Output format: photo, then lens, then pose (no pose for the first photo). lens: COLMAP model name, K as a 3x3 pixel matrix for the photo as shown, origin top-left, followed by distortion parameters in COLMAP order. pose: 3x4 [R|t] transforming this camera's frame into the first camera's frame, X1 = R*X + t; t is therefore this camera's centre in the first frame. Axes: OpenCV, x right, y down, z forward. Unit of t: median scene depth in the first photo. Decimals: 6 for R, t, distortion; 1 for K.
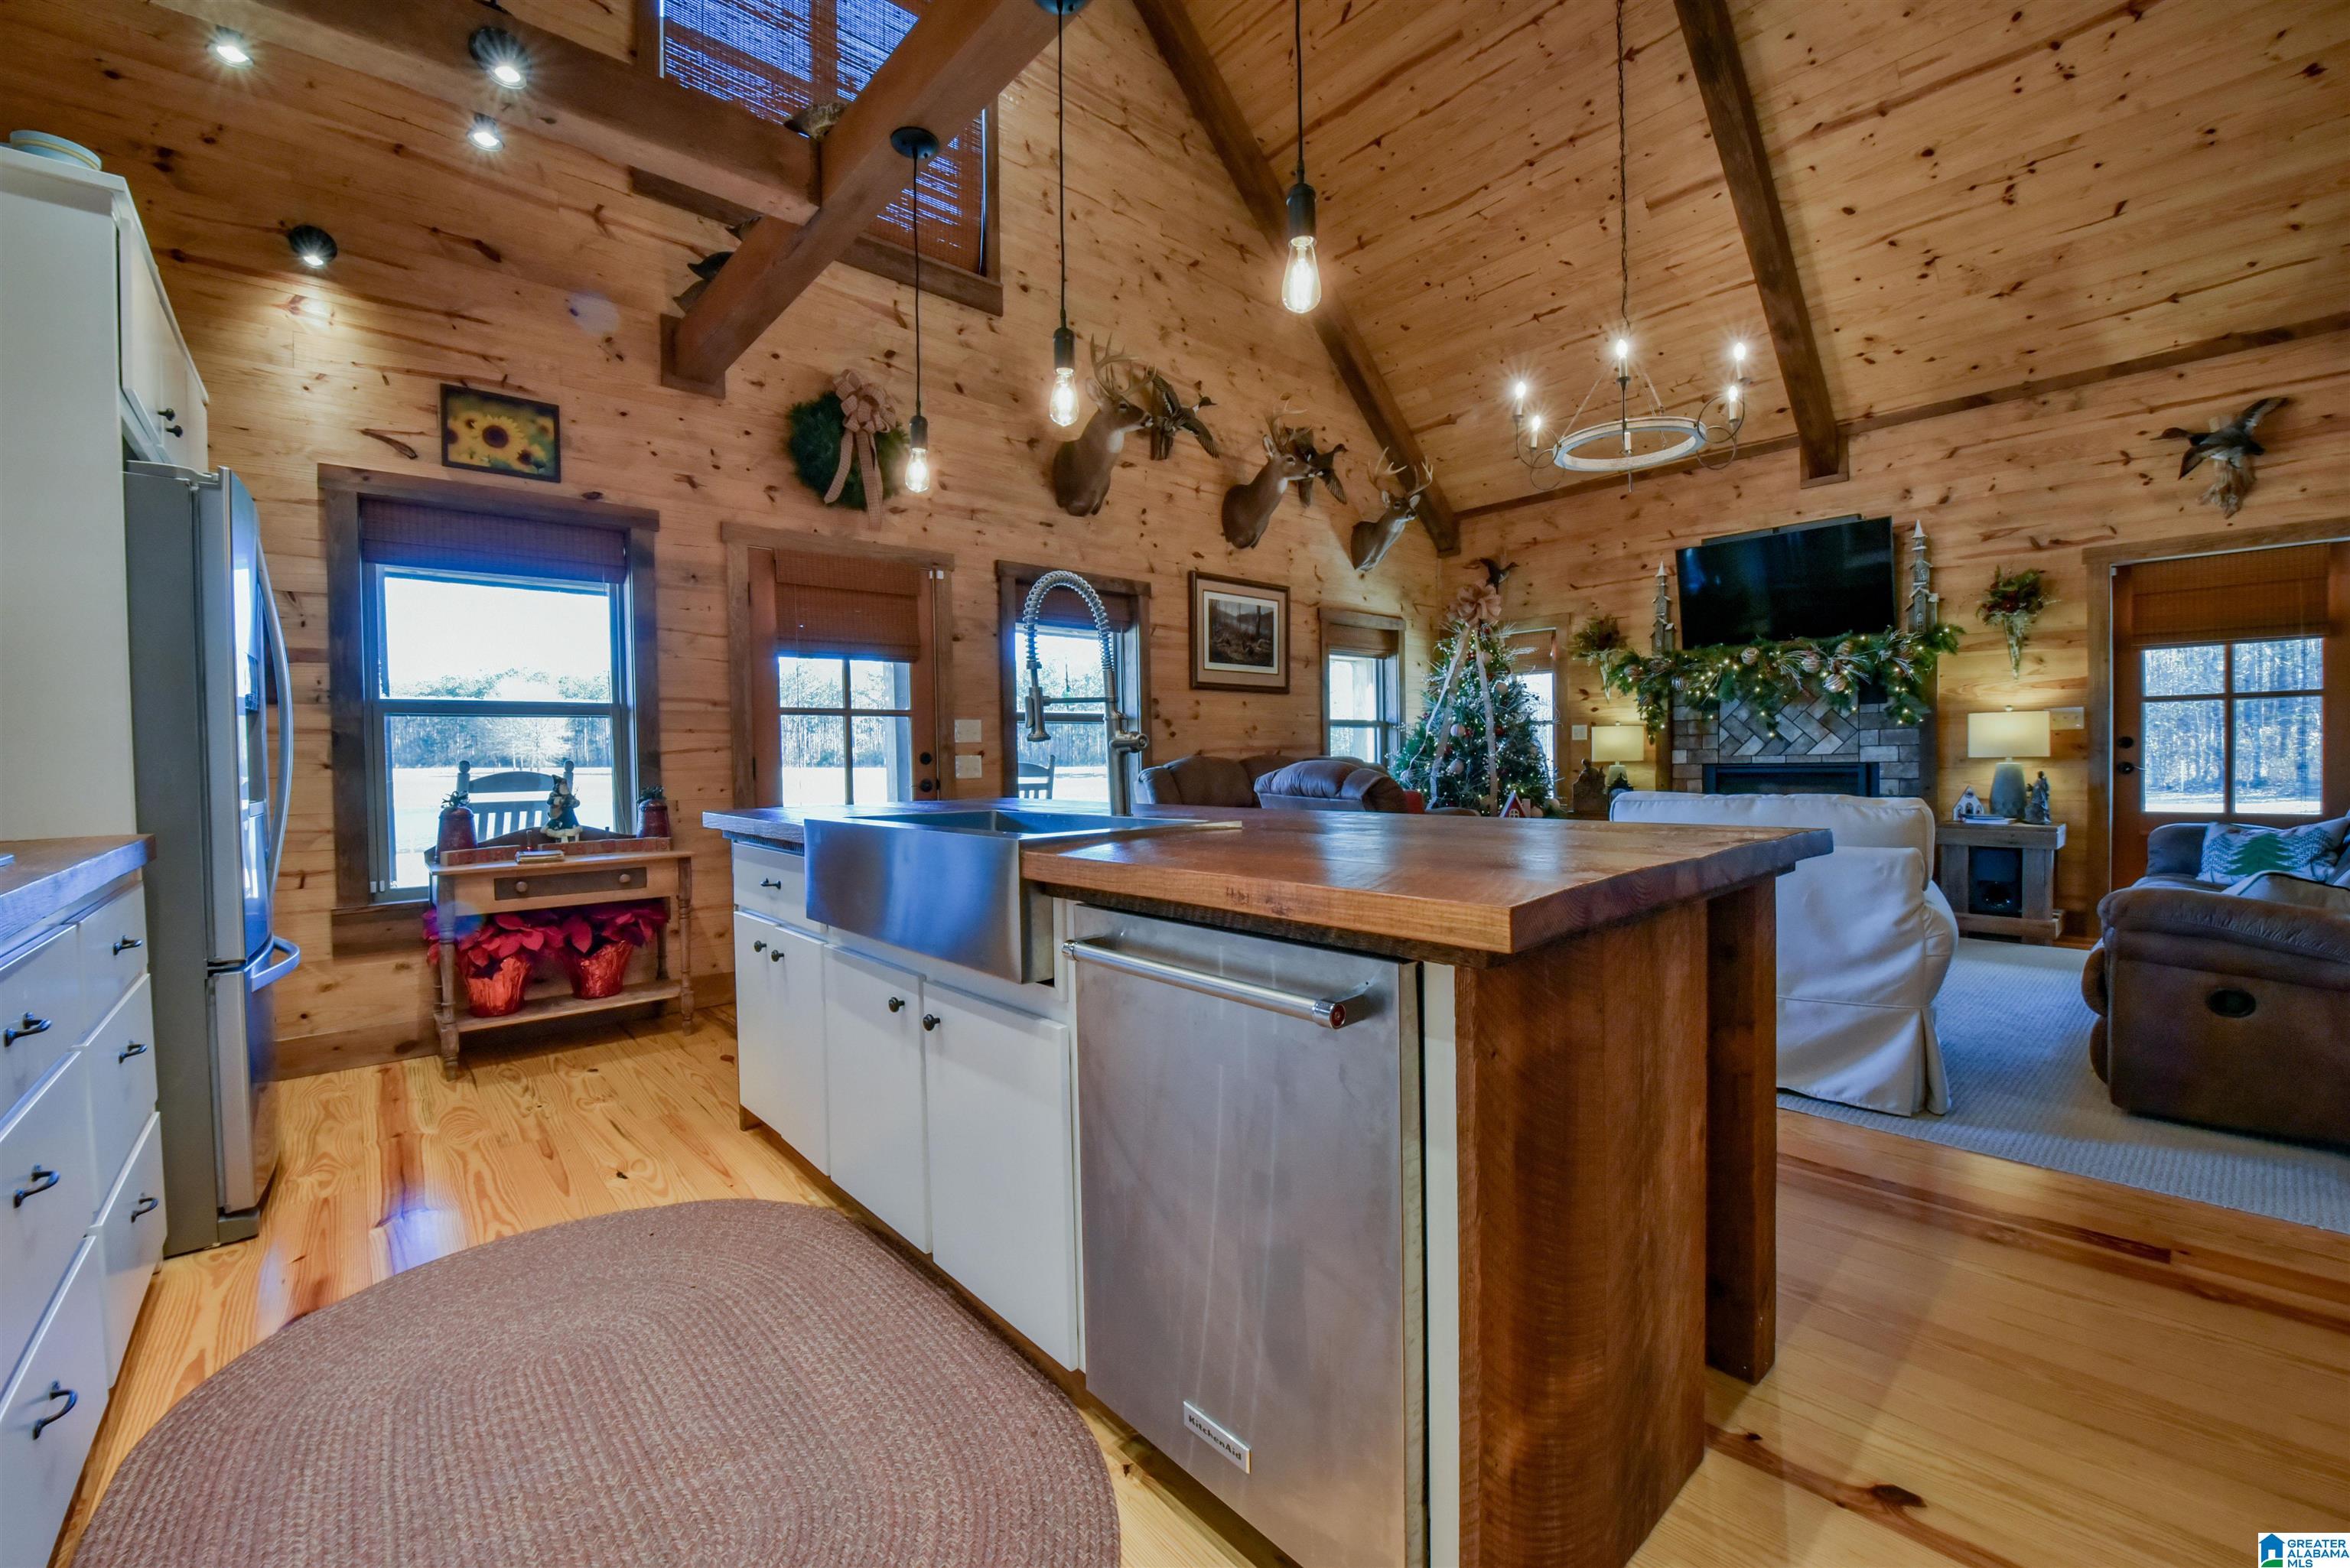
lens RADIAL K [[941.0, 0, 1170.5], [0, 941.0, 779.4], [0, 0, 1]] dist [-0.018976, -0.000680]
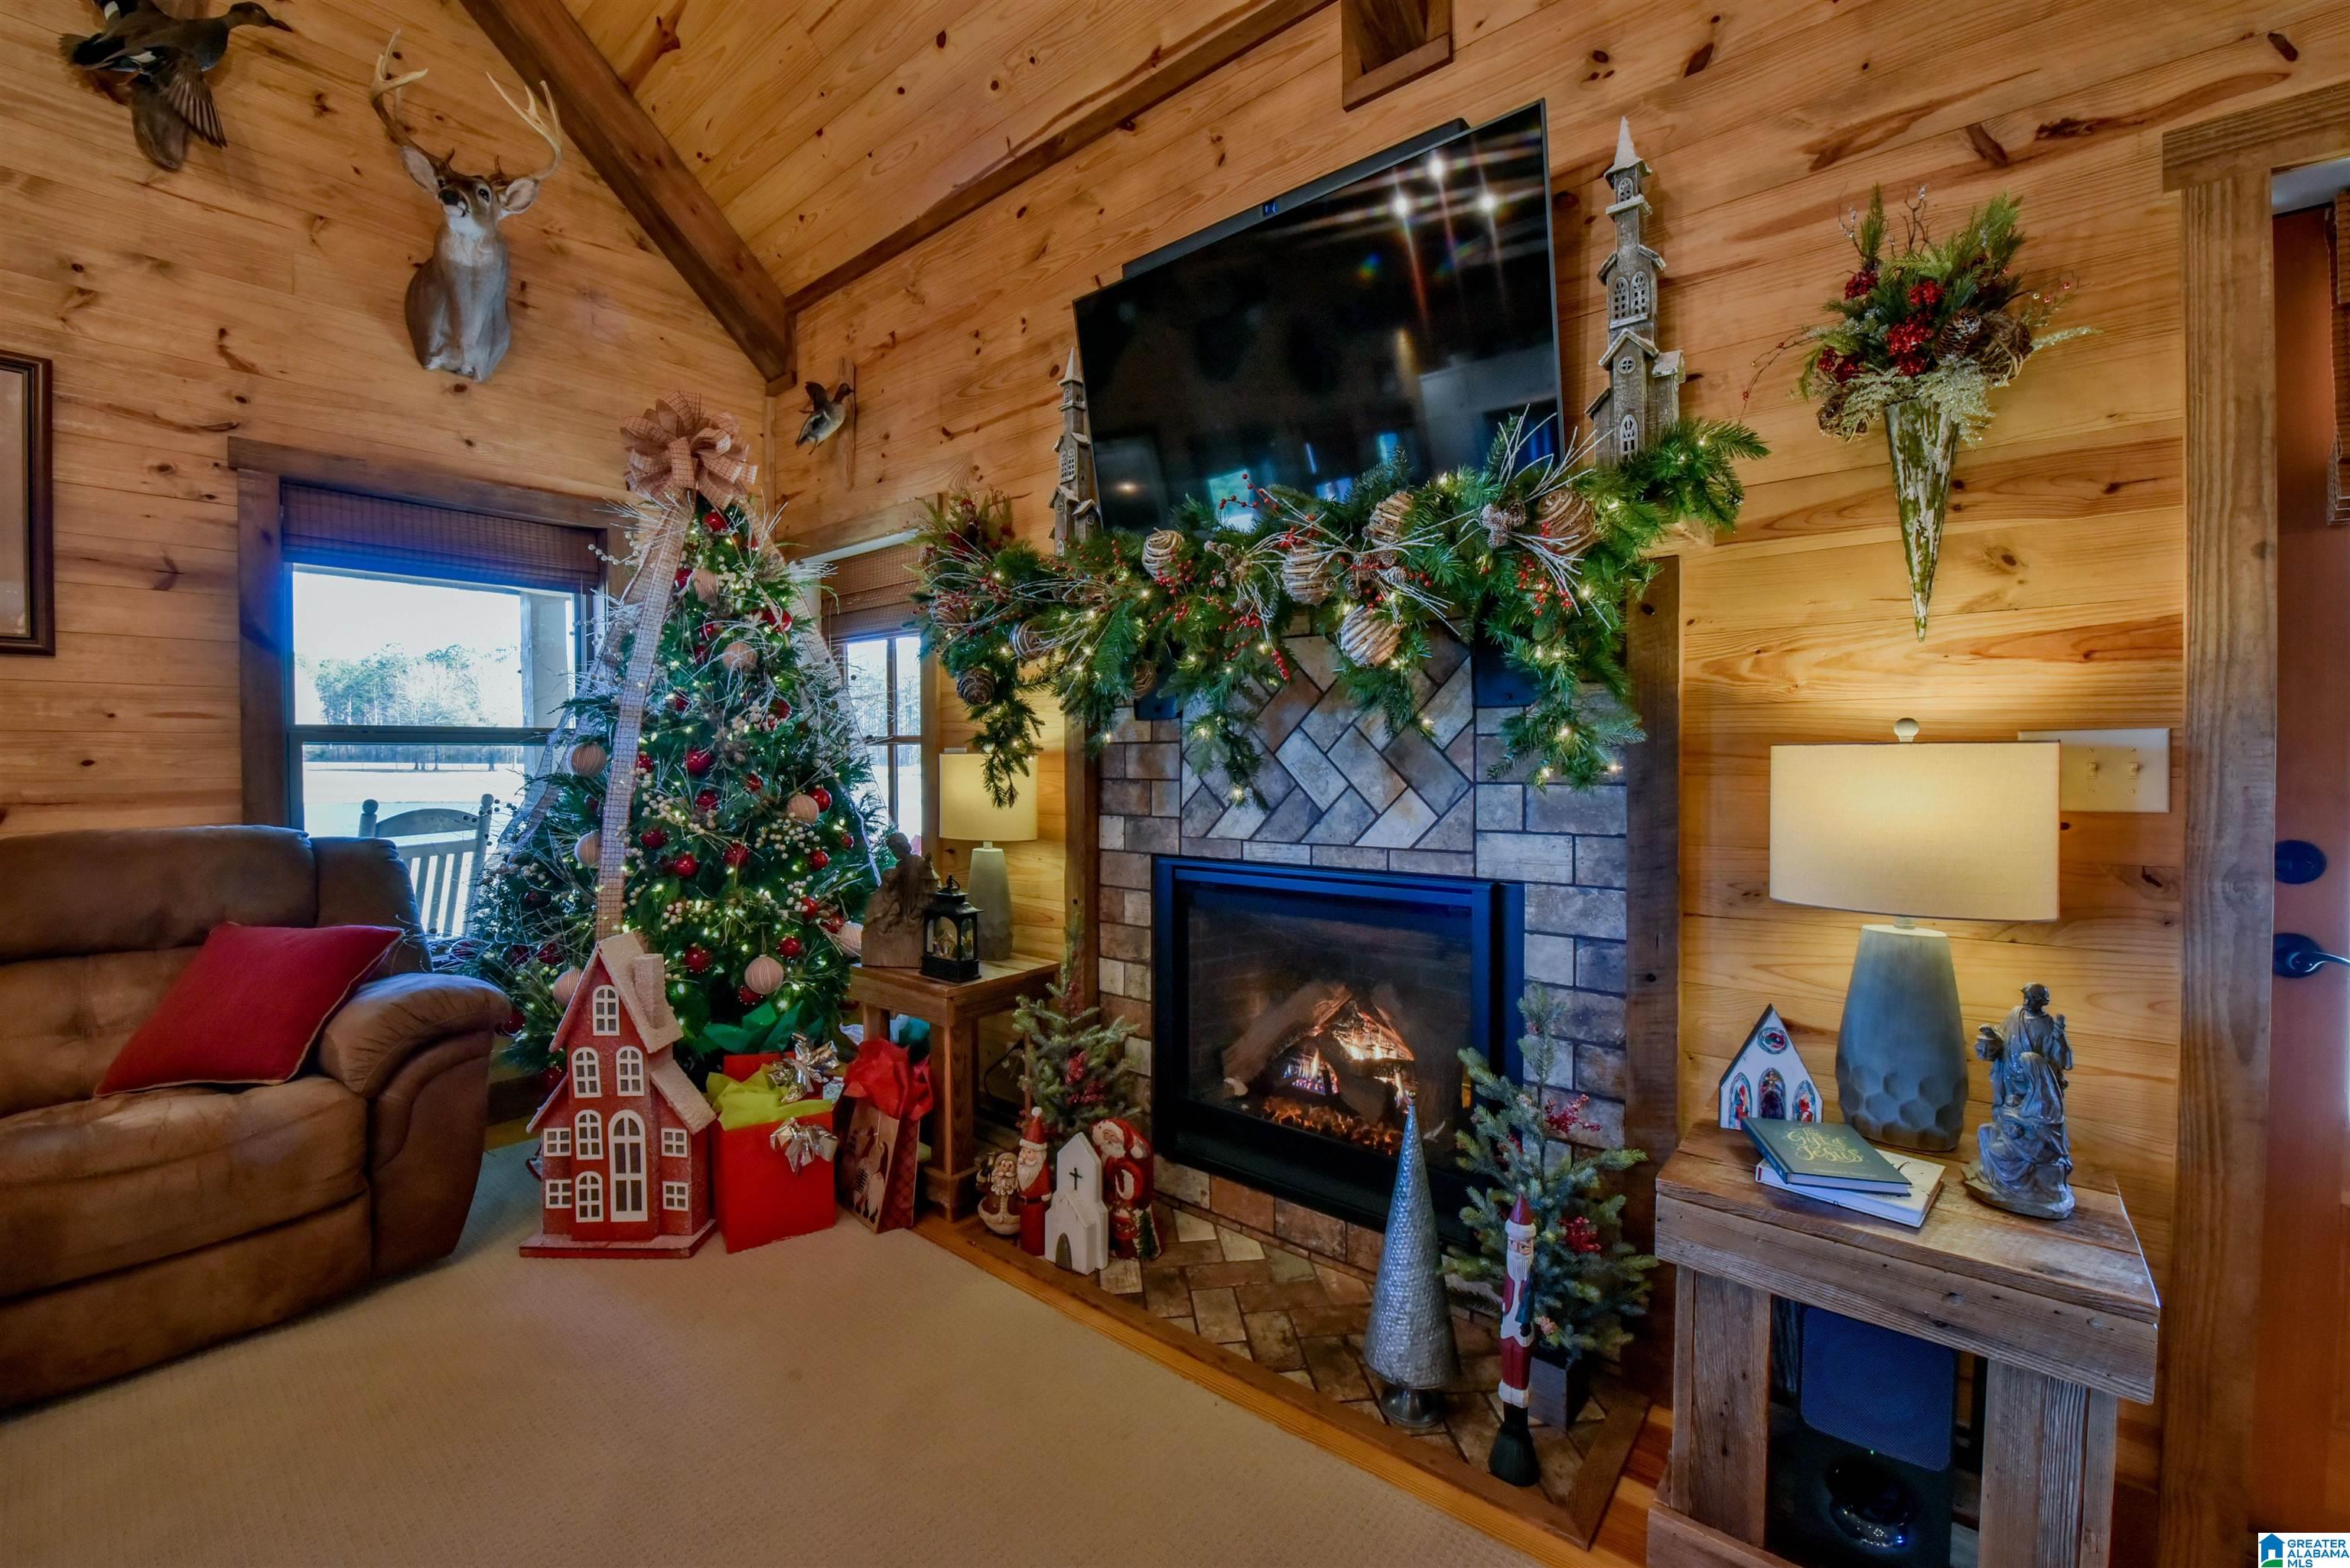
lens RADIAL K [[941.0, 0, 1168.6], [0, 941.0, 780.1], [0, 0, 1]] dist [-0.018976, -0.000680]
pose [[0.987555, 0.010076, 0.156952, 0.621756], [-0.009521, 0.999945, -0.004283, -0.056034], [-0.156986, 0.002735, 0.987597, 0.733221]]
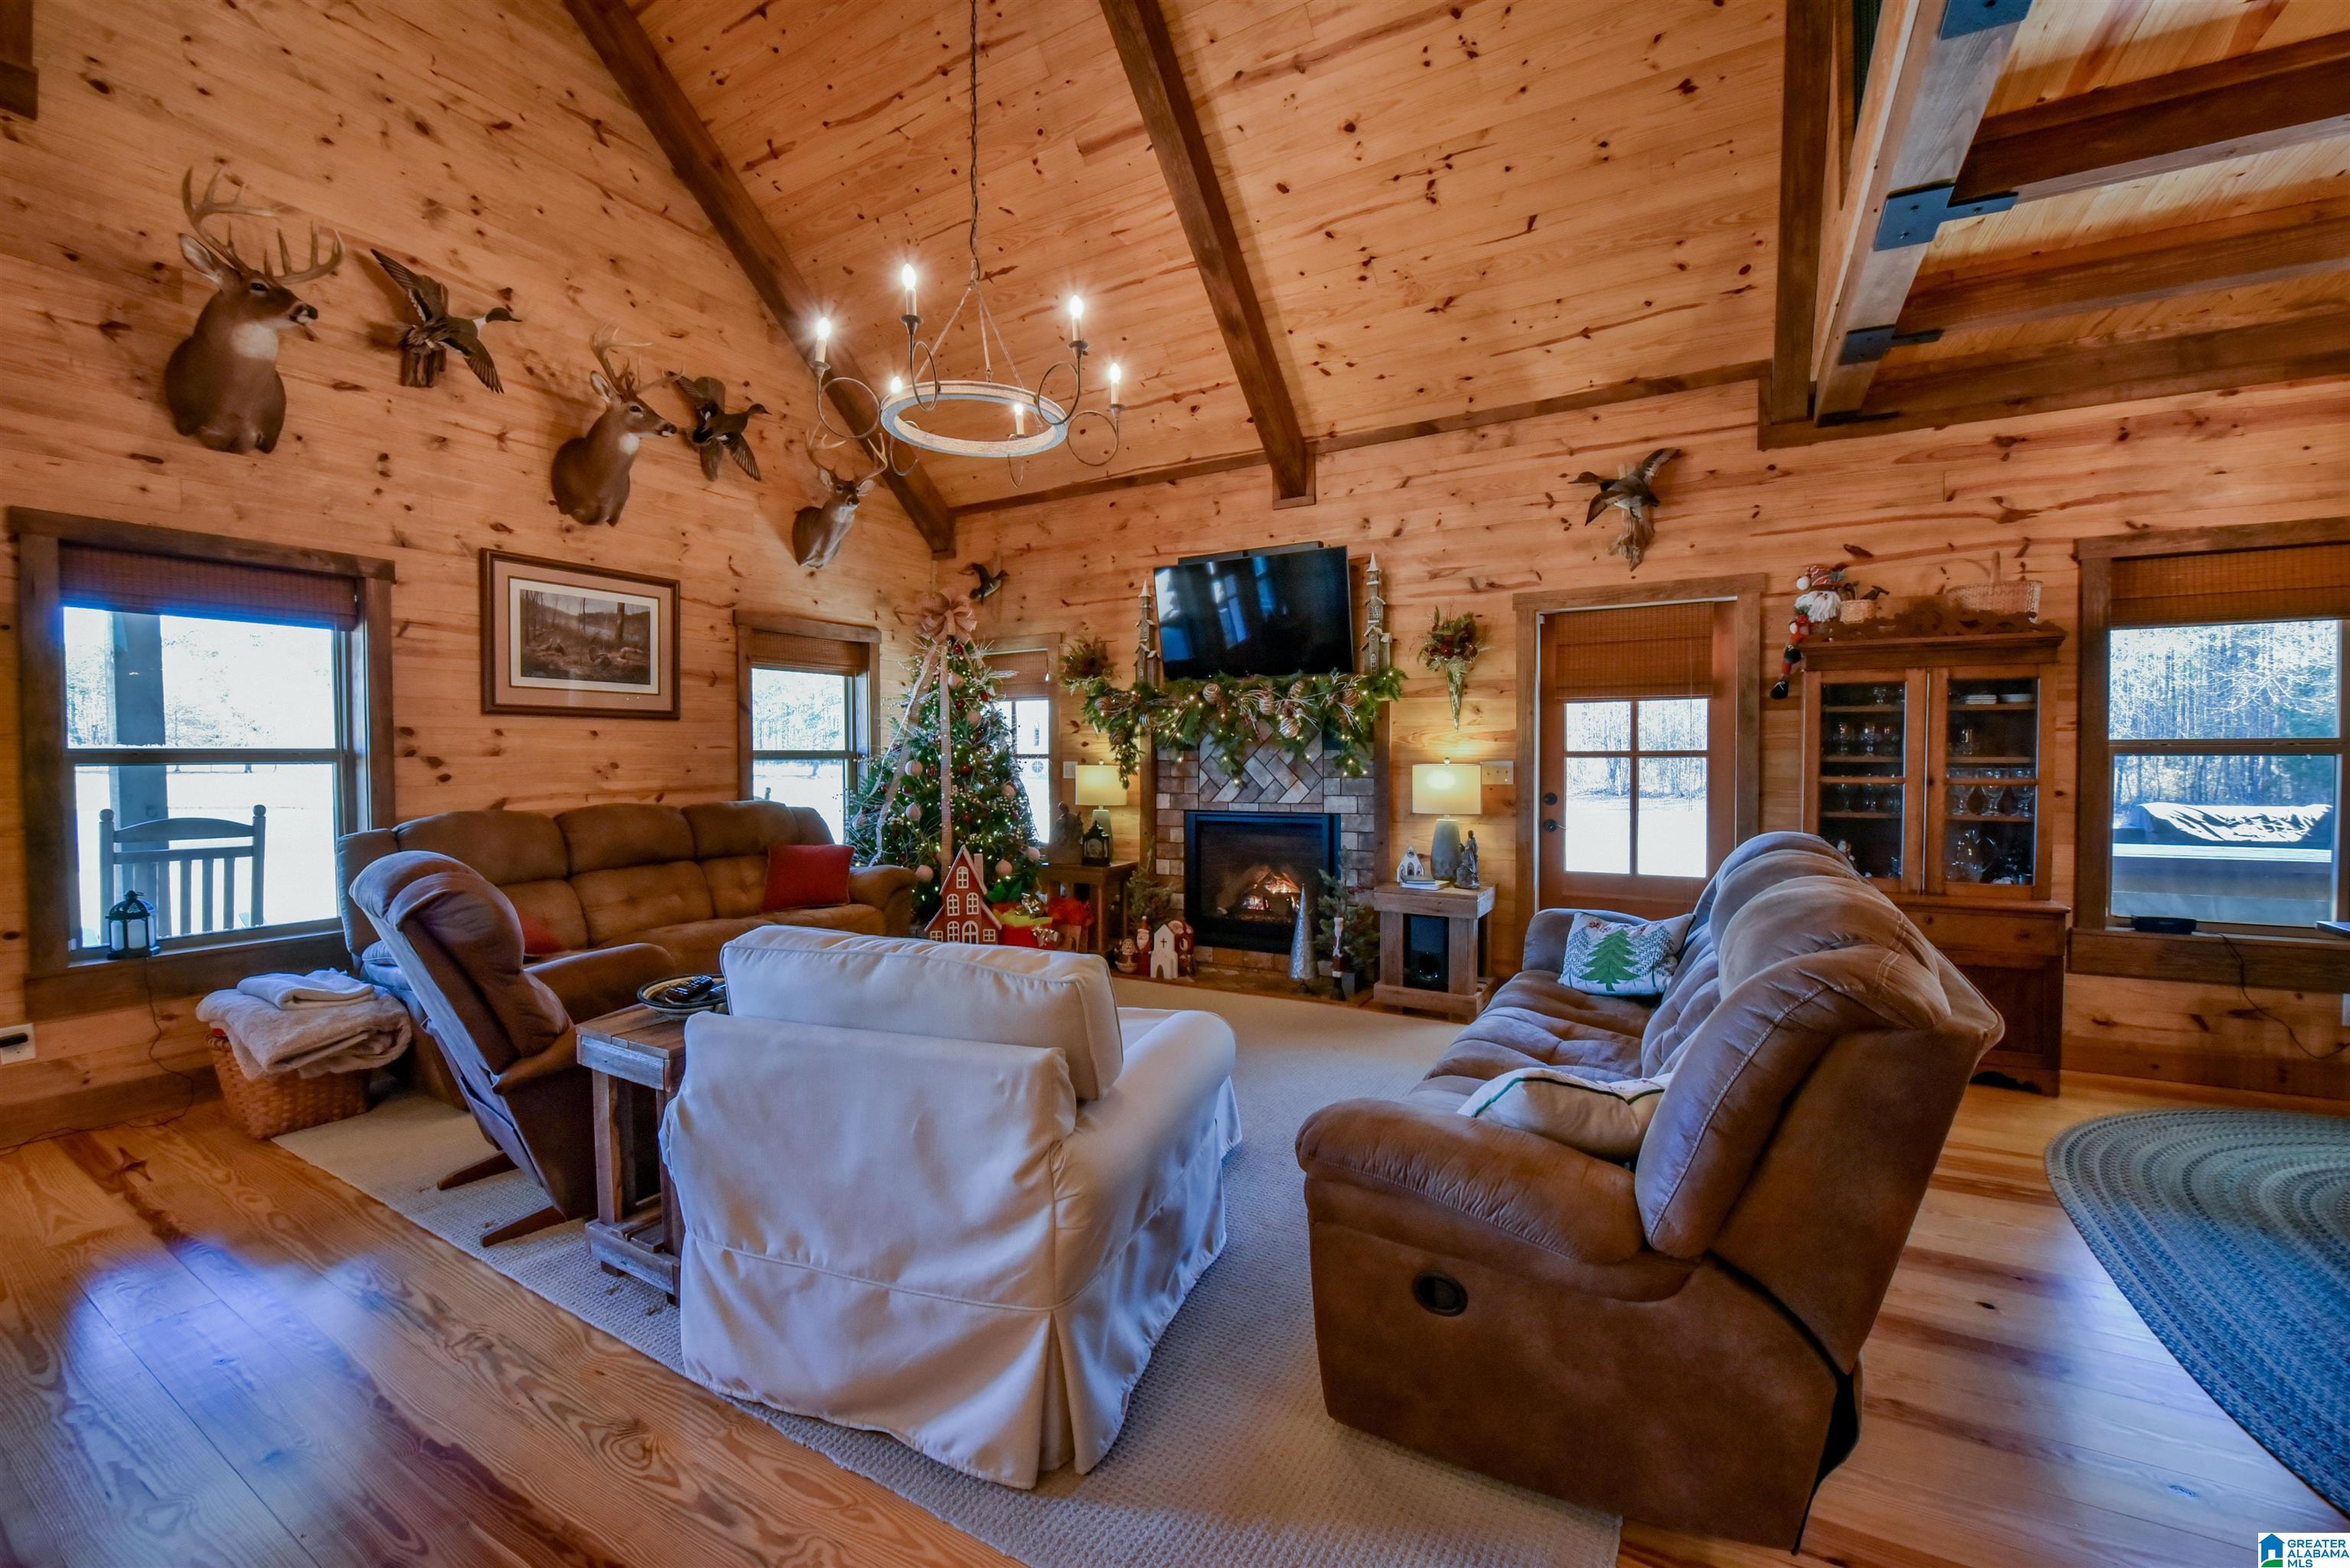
lens RADIAL K [[941.0, 0, 1161.3], [0, 941.0, 780.8], [0, 0, 1]] dist [-0.018976, -0.000680]
pose [[0.951764, 0.005414, 0.306784, 0.330318], [-0.005215, 0.999985, -0.001469, -0.051853], [-0.306787, -0.000201, 0.951778, 0.184238]]
